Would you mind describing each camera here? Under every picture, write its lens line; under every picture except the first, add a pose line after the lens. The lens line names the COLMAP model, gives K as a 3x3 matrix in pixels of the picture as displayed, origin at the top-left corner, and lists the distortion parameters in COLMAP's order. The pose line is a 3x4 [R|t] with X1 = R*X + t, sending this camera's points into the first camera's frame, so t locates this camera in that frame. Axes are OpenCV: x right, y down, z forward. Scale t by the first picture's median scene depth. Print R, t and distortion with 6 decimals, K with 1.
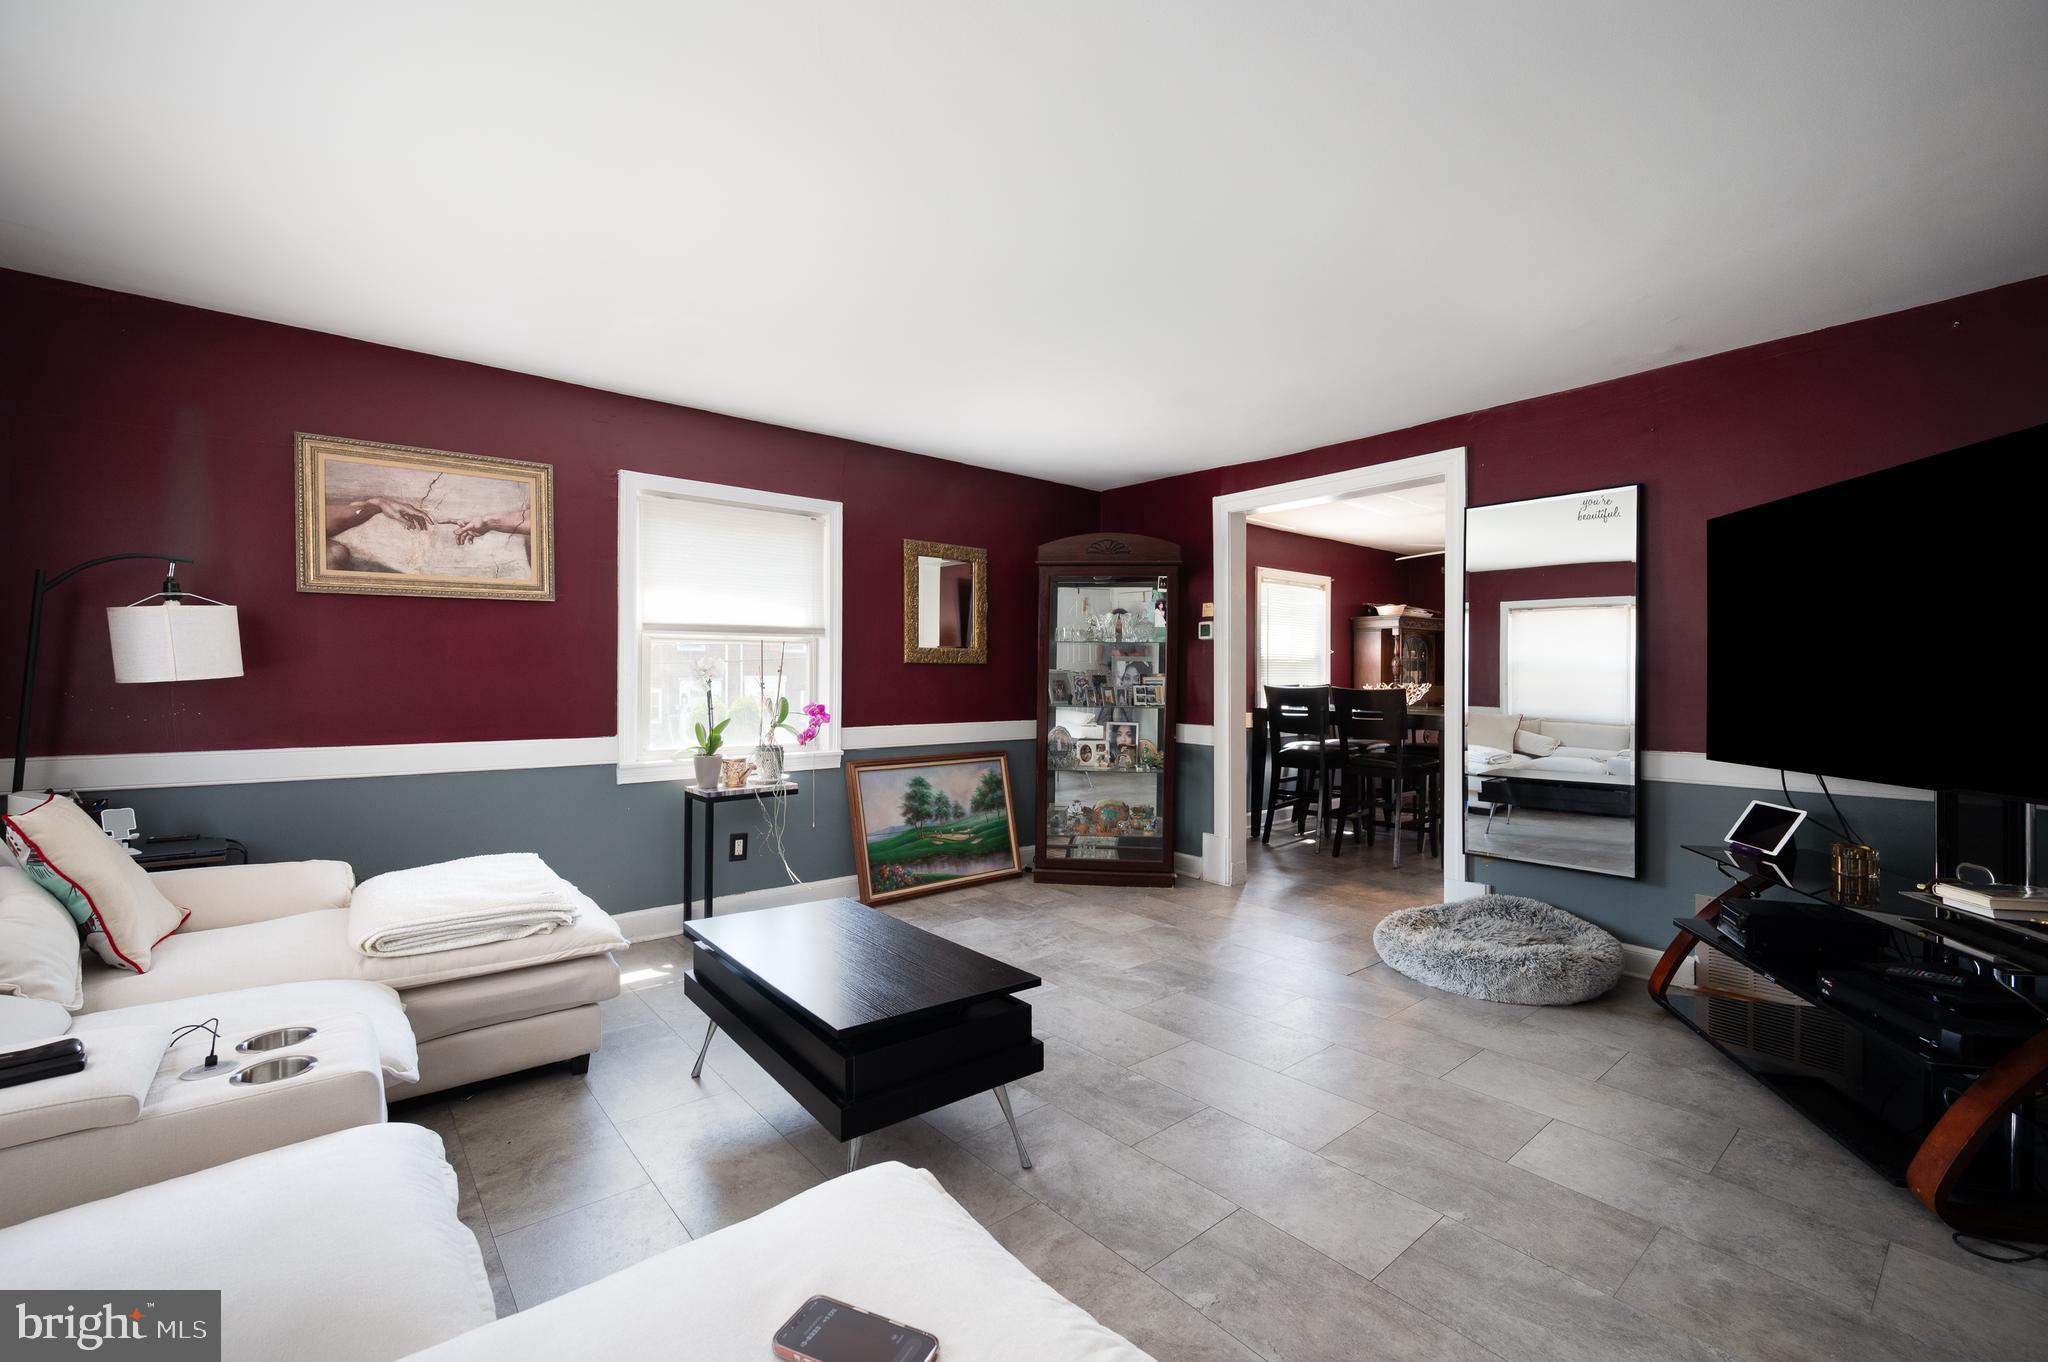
lens RADIAL K [[858.5, 0, 1012.9], [0, 858.5, 678.1], [0, 0, 1]] dist [0.000124, -0.000031]
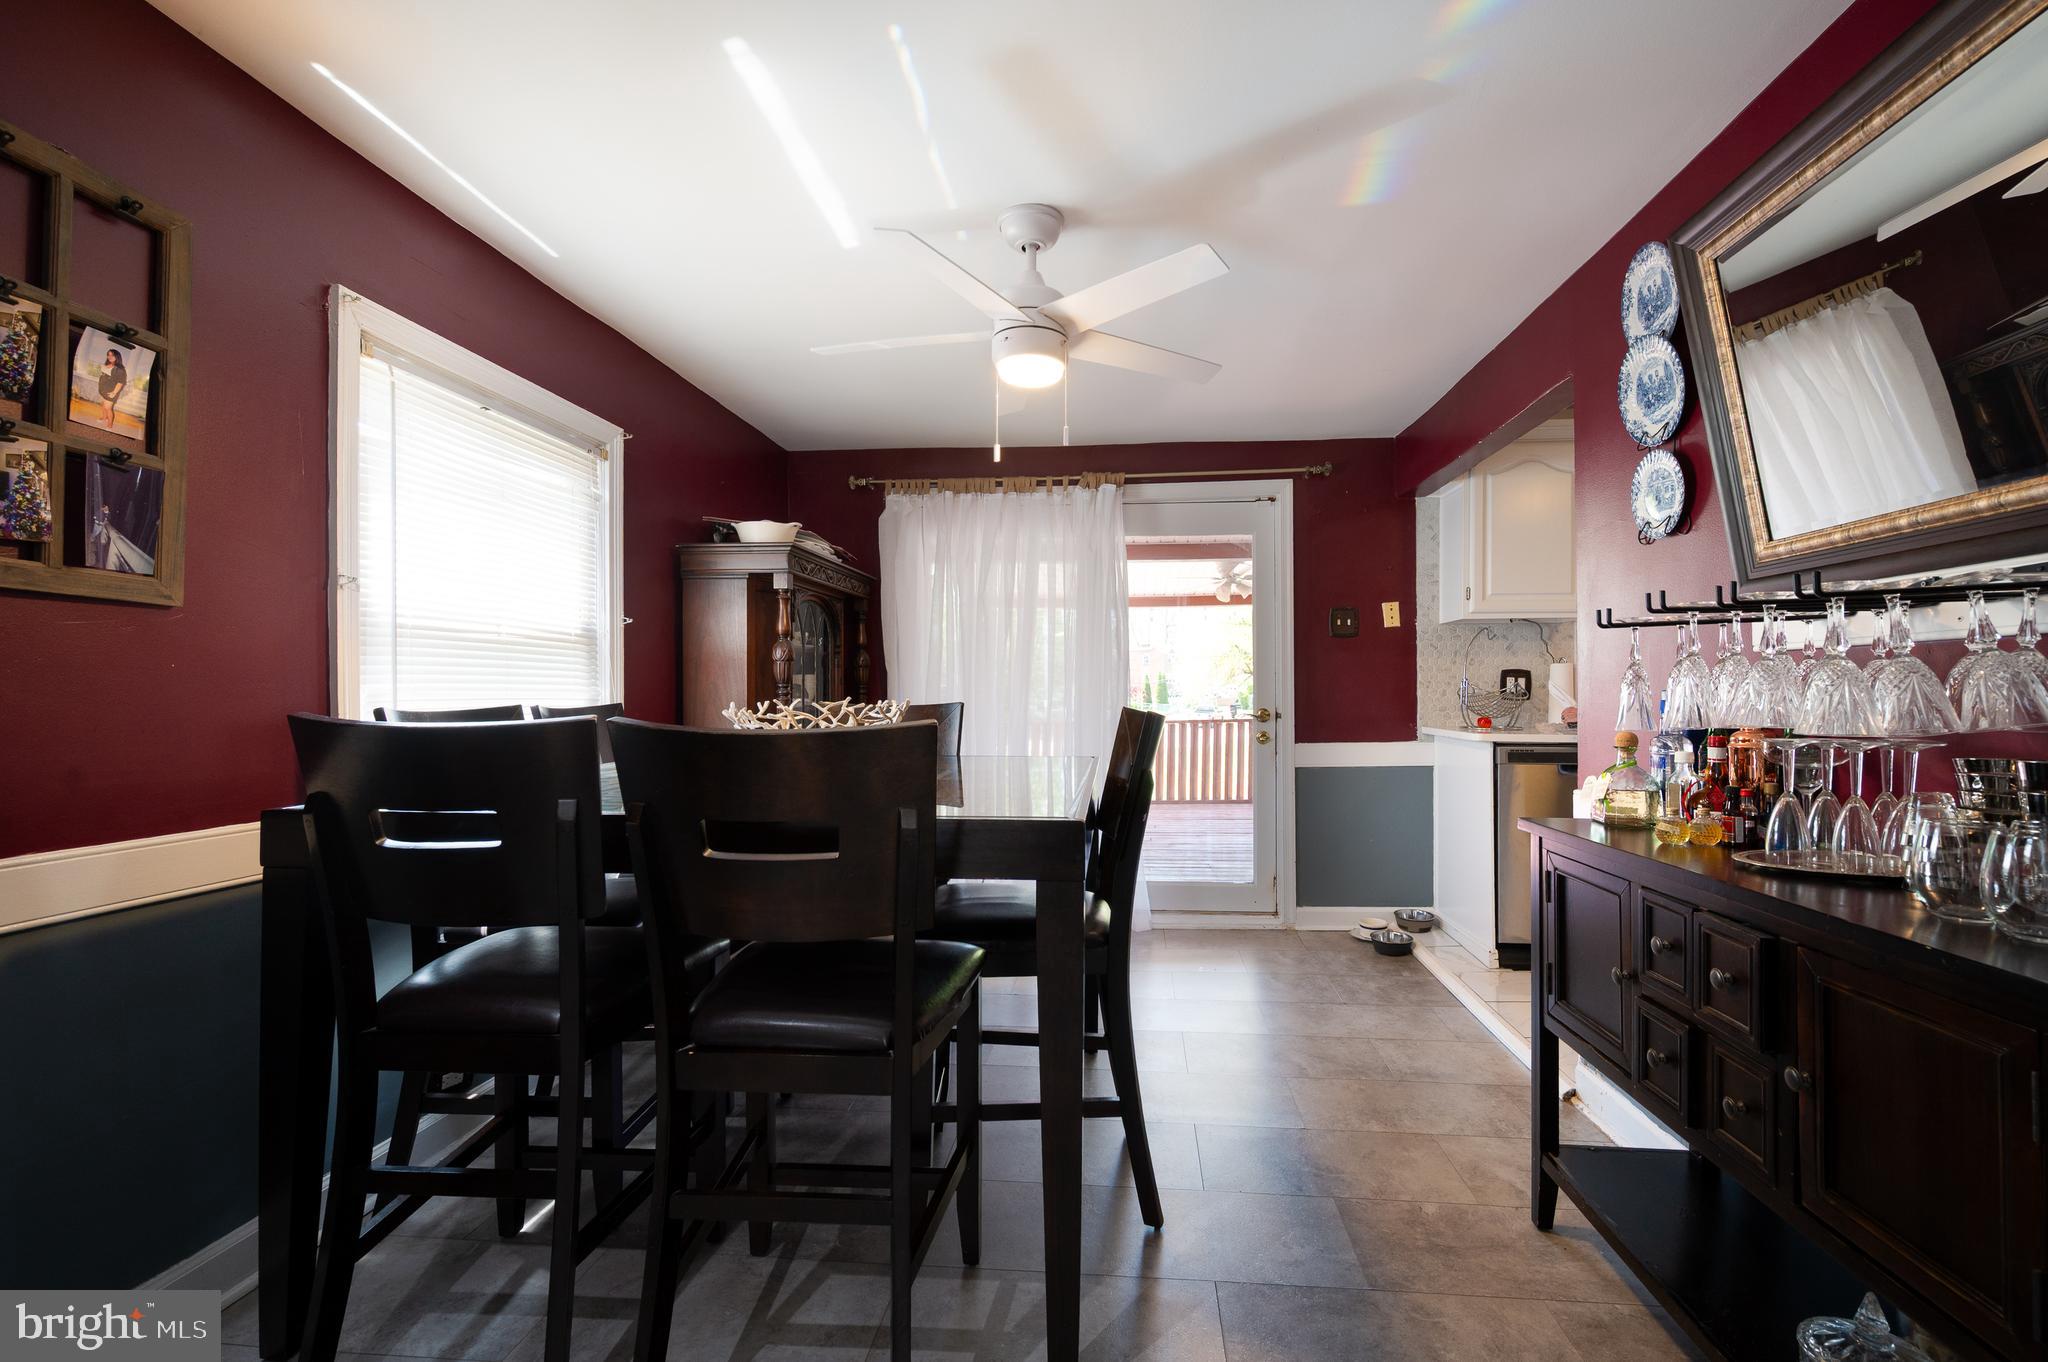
lens RADIAL K [[883.5, 0, 1116.5], [0, 883.5, 682.7], [0, 0, 1]] dist [-0.003191, -0.000118]
pose [[0.667422, -0.000840, 0.744679, 0.224186], [0.015140, 0.999808, -0.012441, 0.005490], [-0.744526, 0.019578, 0.667307, 0.570513]]
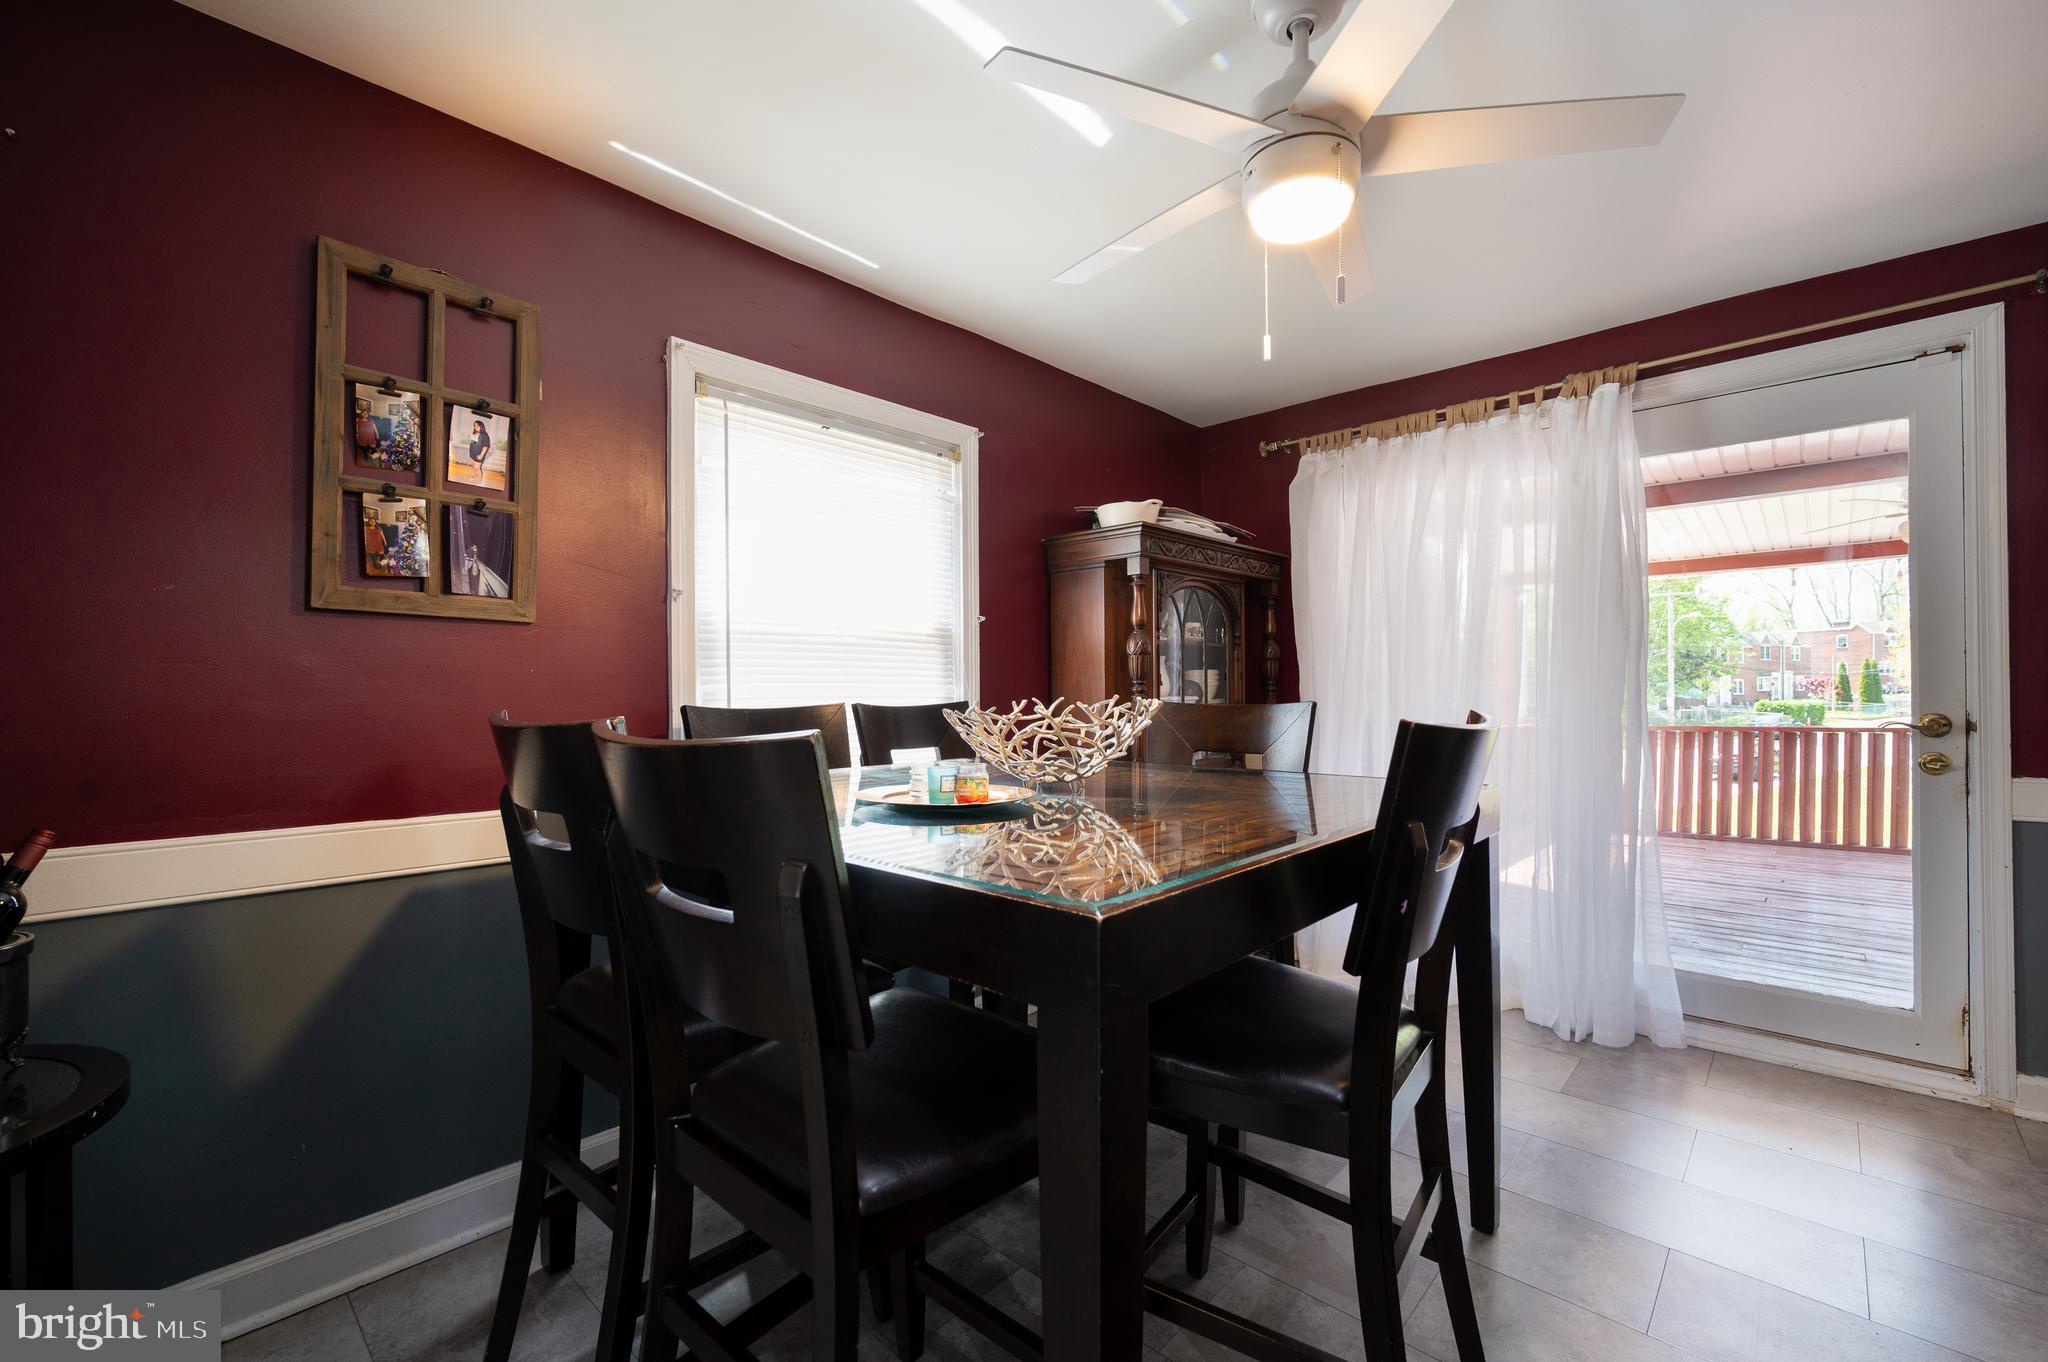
lens RADIAL K [[879.2, 0, 1060.8], [0, 879.2, 686.3], [0, 0, 1]] dist [-0.002291, -0.000119]
pose [[0.990865, -0.012894, 0.134237, 0.354337], [0.015223, 0.999751, -0.016339, 0.006630], [-0.133993, 0.018233, 0.990815, 0.602103]]
